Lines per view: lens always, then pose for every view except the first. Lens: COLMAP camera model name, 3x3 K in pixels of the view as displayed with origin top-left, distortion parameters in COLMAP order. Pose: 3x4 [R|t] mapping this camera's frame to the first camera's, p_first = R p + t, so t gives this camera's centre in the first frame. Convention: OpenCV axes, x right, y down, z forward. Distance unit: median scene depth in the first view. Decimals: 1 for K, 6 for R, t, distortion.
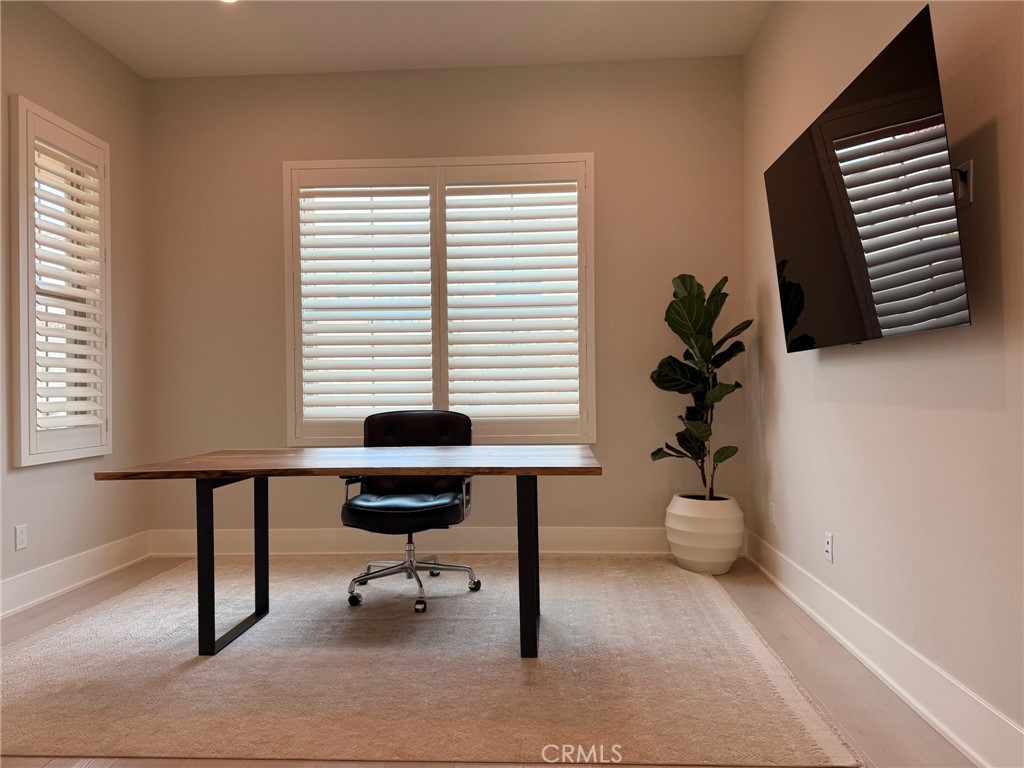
lens RADIAL K [[718.6, 0, 511.8], [0, 718.6, 403.0], [0, 0, 1]] dist [-0.000428, -0.004981]
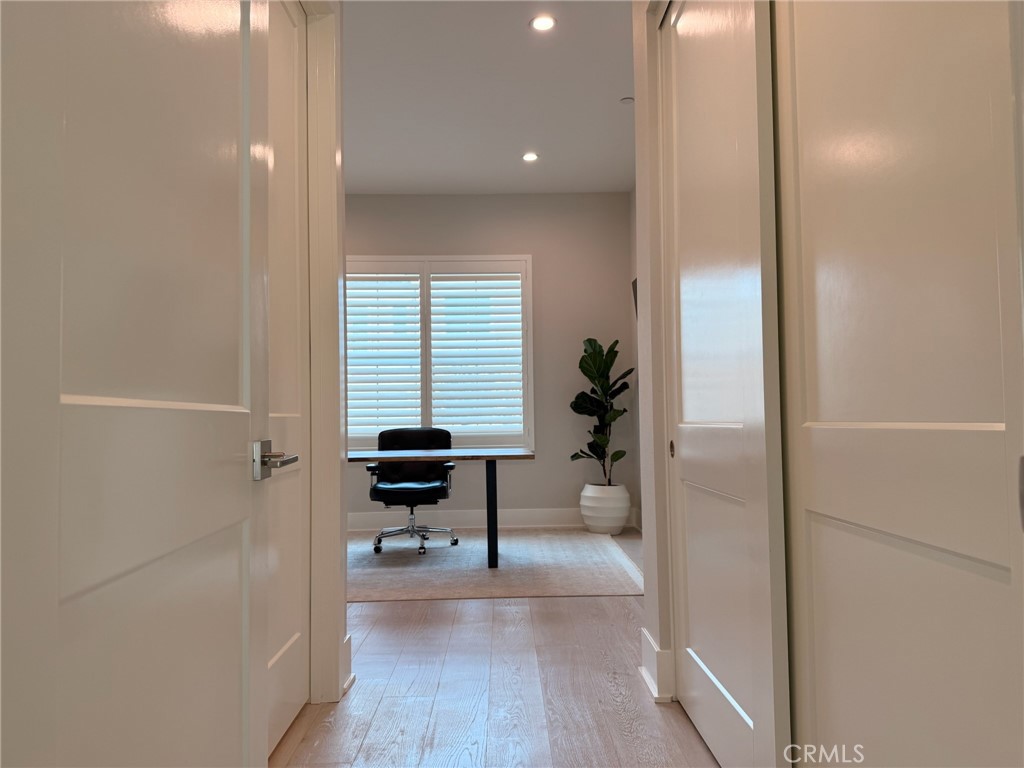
lens RADIAL K [[718.6, 0, 511.8], [0, 718.6, 403.0], [0, 0, 1]] dist [-0.000428, -0.004981]
pose [[0.997194, 0.001004, 0.074851, -0.041208], [0.002107, 0.999137, -0.041480, 0.021729], [-0.074828, 0.041521, 0.996332, -0.499997]]
